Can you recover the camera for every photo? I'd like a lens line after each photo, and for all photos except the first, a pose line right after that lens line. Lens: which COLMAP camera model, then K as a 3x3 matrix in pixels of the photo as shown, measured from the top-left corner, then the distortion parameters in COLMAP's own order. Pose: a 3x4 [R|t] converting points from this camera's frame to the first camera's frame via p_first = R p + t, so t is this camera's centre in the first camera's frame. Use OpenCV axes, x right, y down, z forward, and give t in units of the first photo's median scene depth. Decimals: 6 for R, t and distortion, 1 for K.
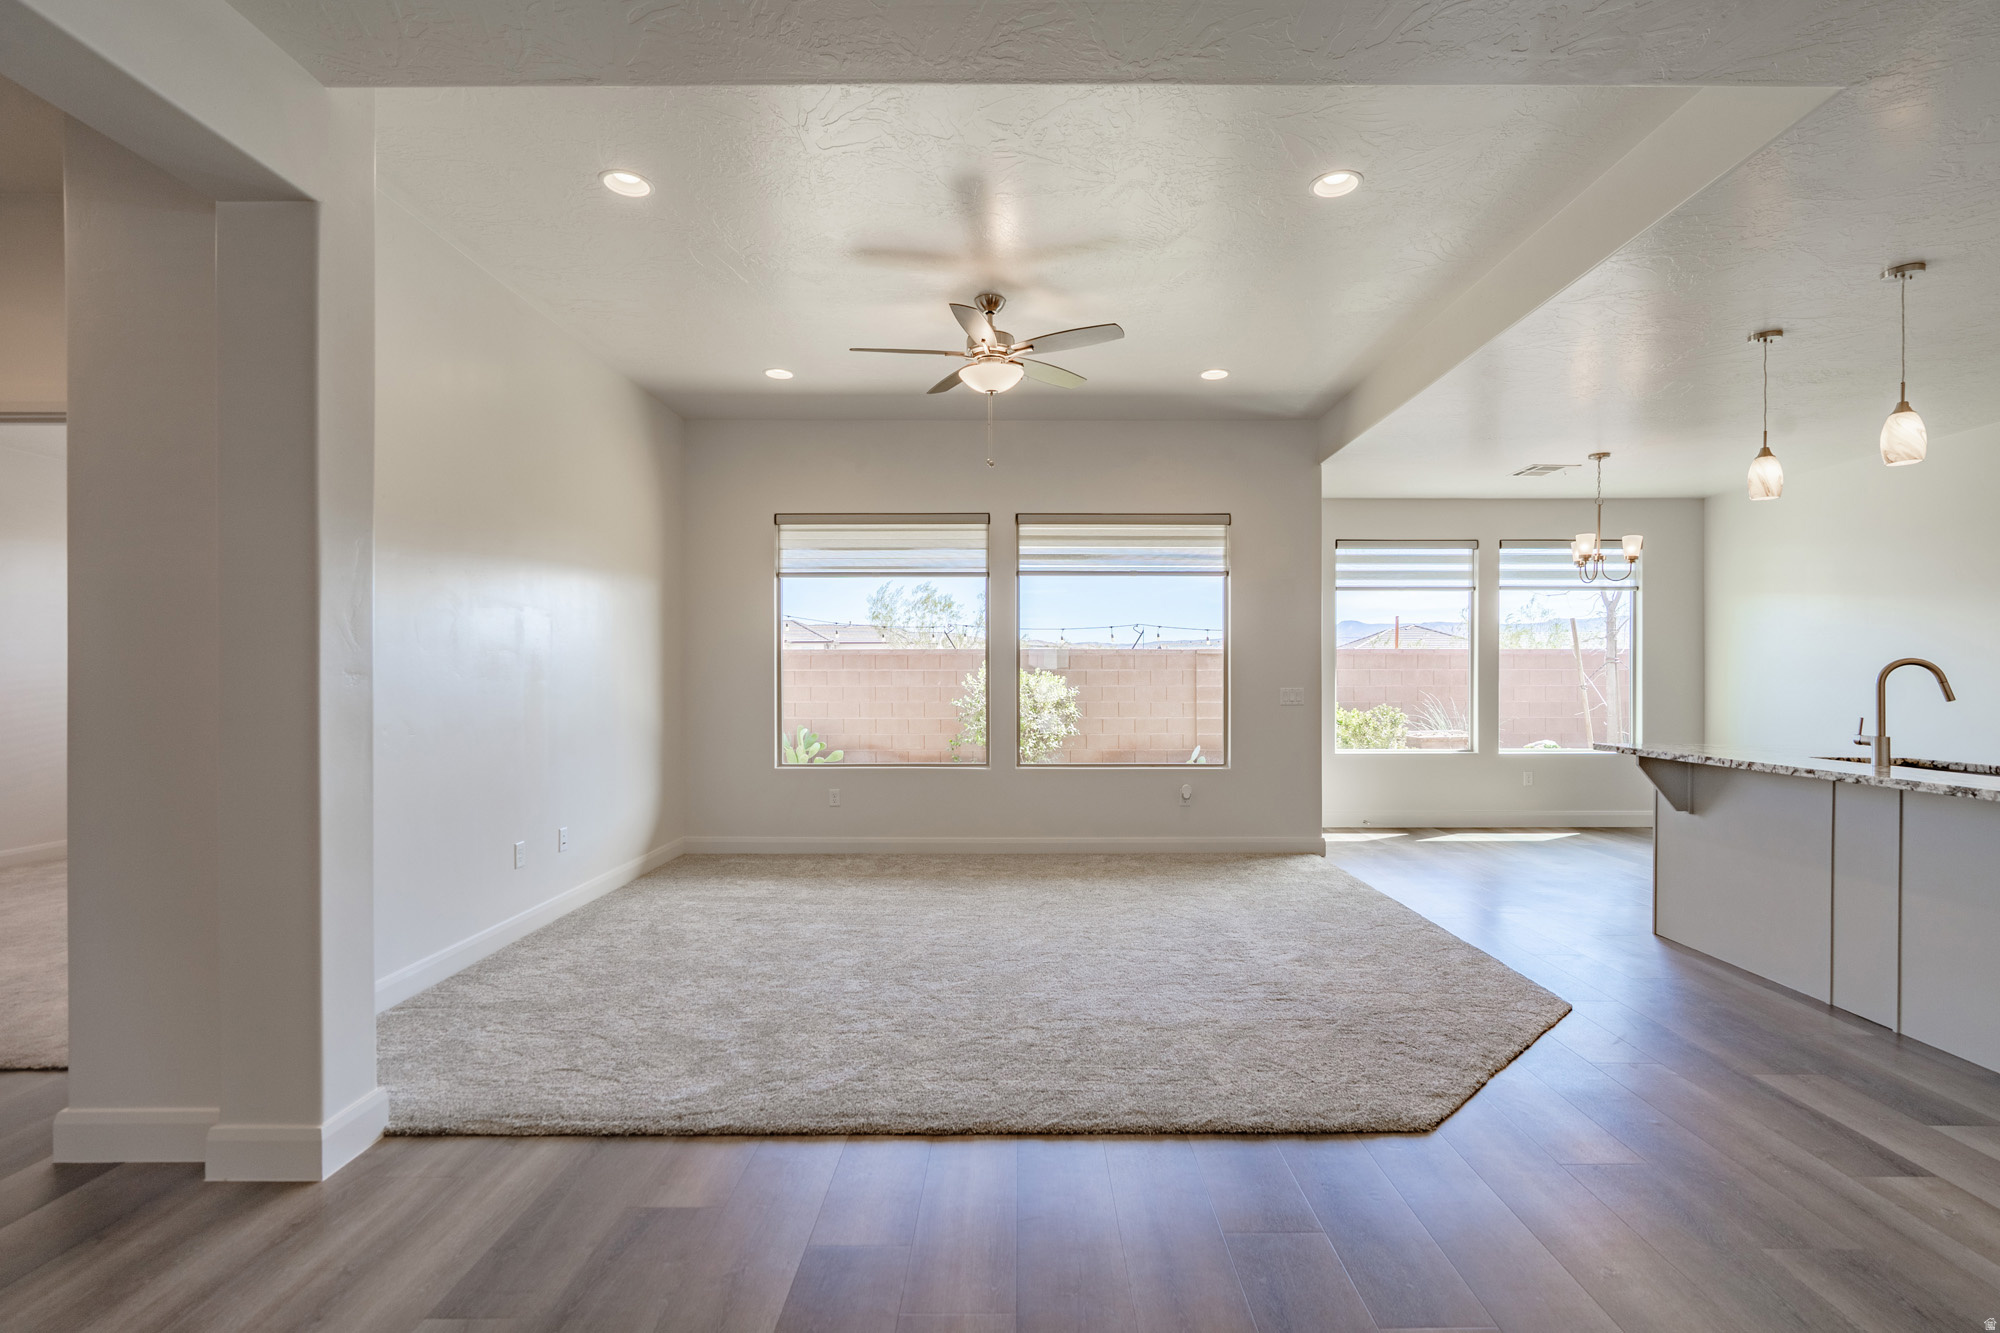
lens RADIAL K [[915.9, 0, 1032.7], [0, 915.9, 666.5], [0, 0, 1]] dist [-0.000447, 0.000467]
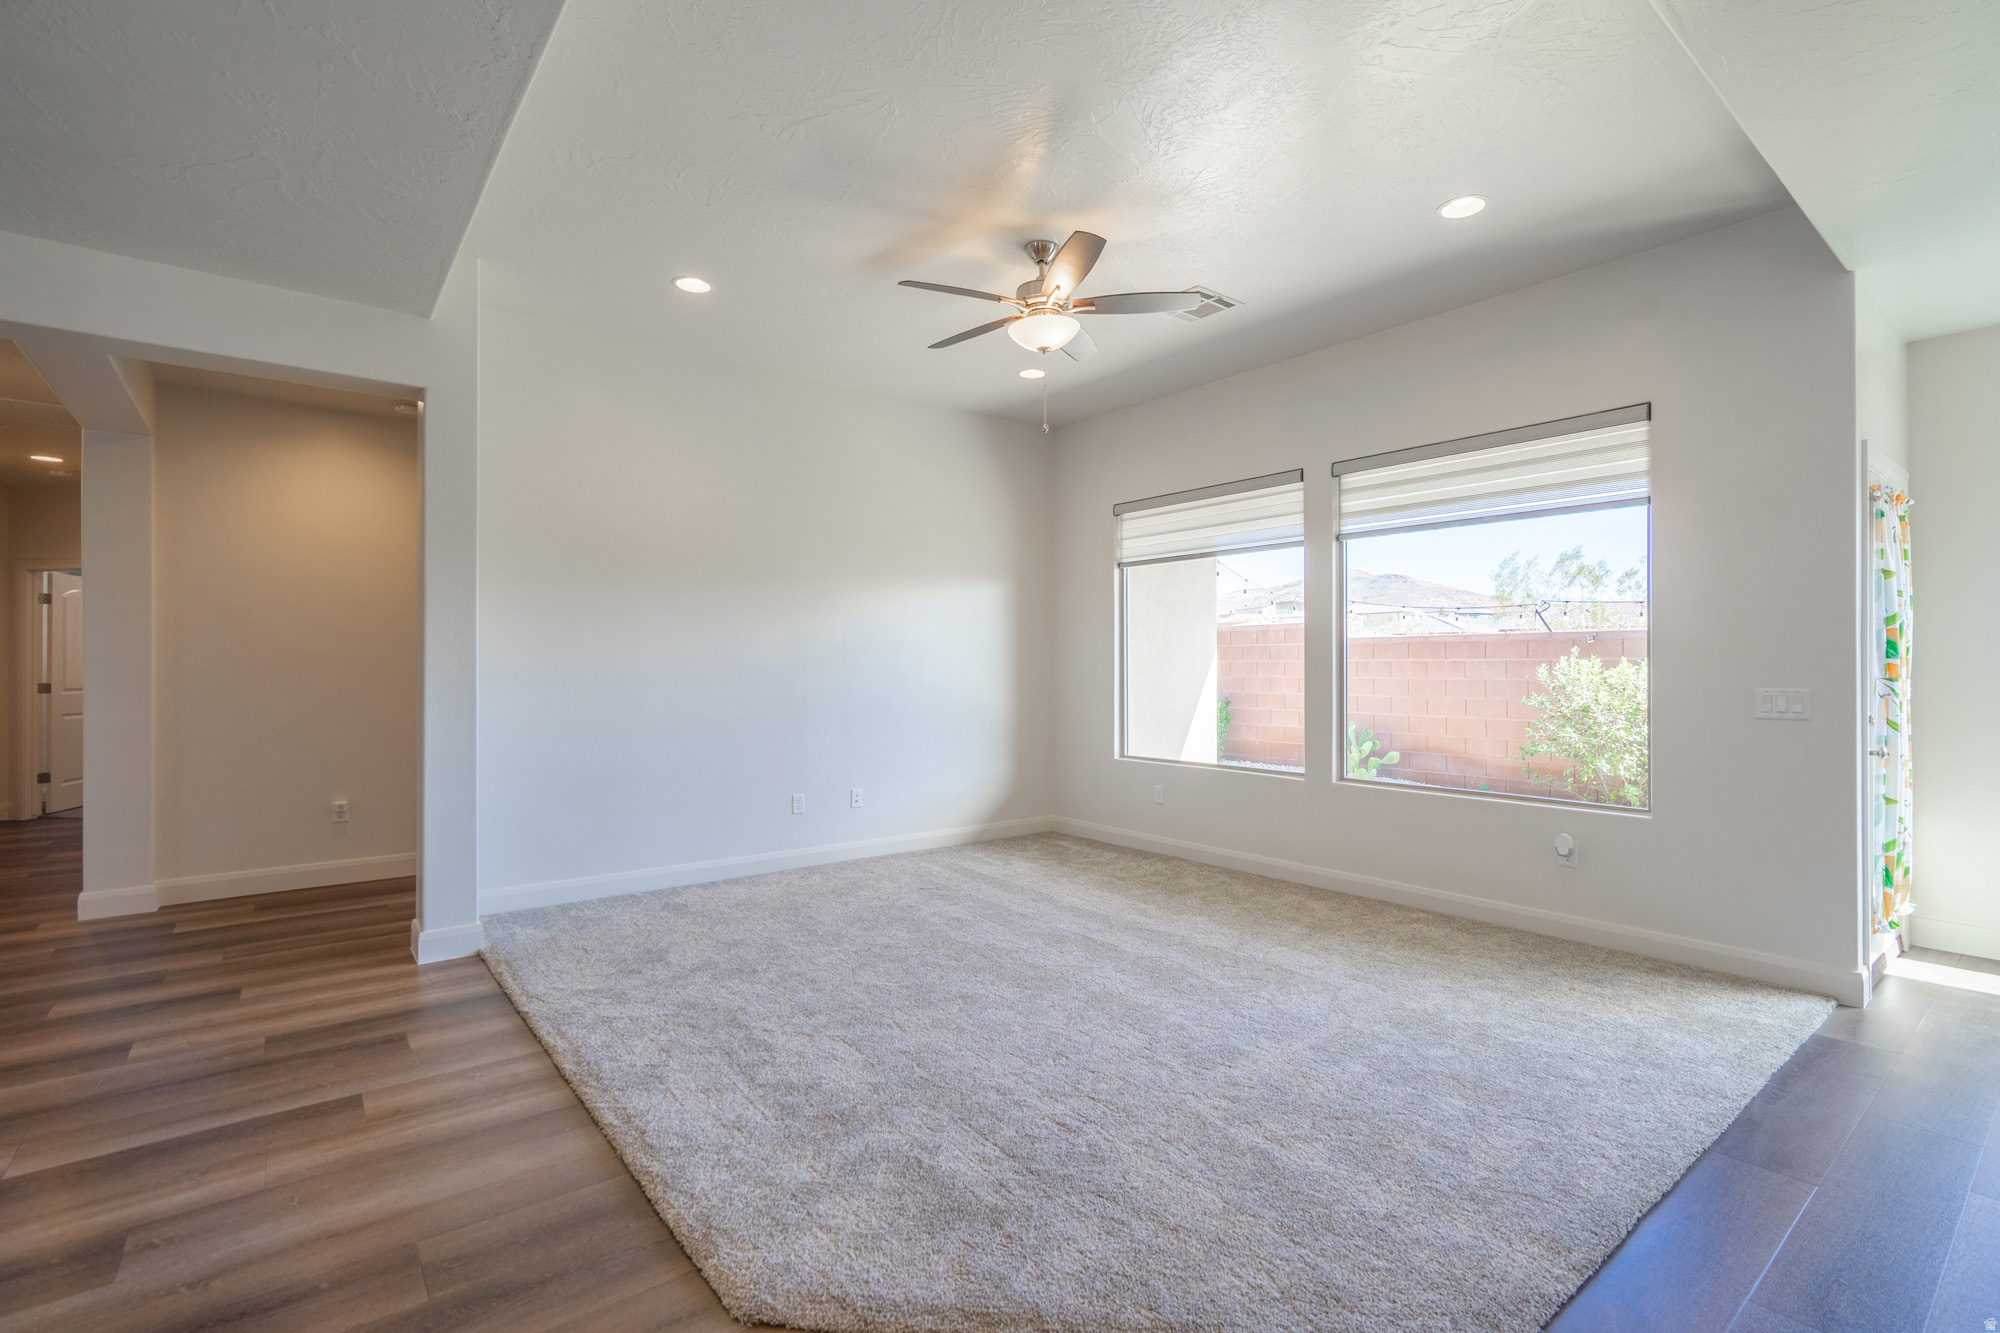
lens RADIAL K [[912.0, 0, 992.8], [0, 912.0, 653.7], [0, 0, 1]] dist [-0.001334, 0.000059]
pose [[0.615312, -0.010995, -0.788207, 0.421311], [0.007966, 0.999938, -0.007730, 0.002823], [0.788244, -0.001523, 0.615361, 0.278343]]
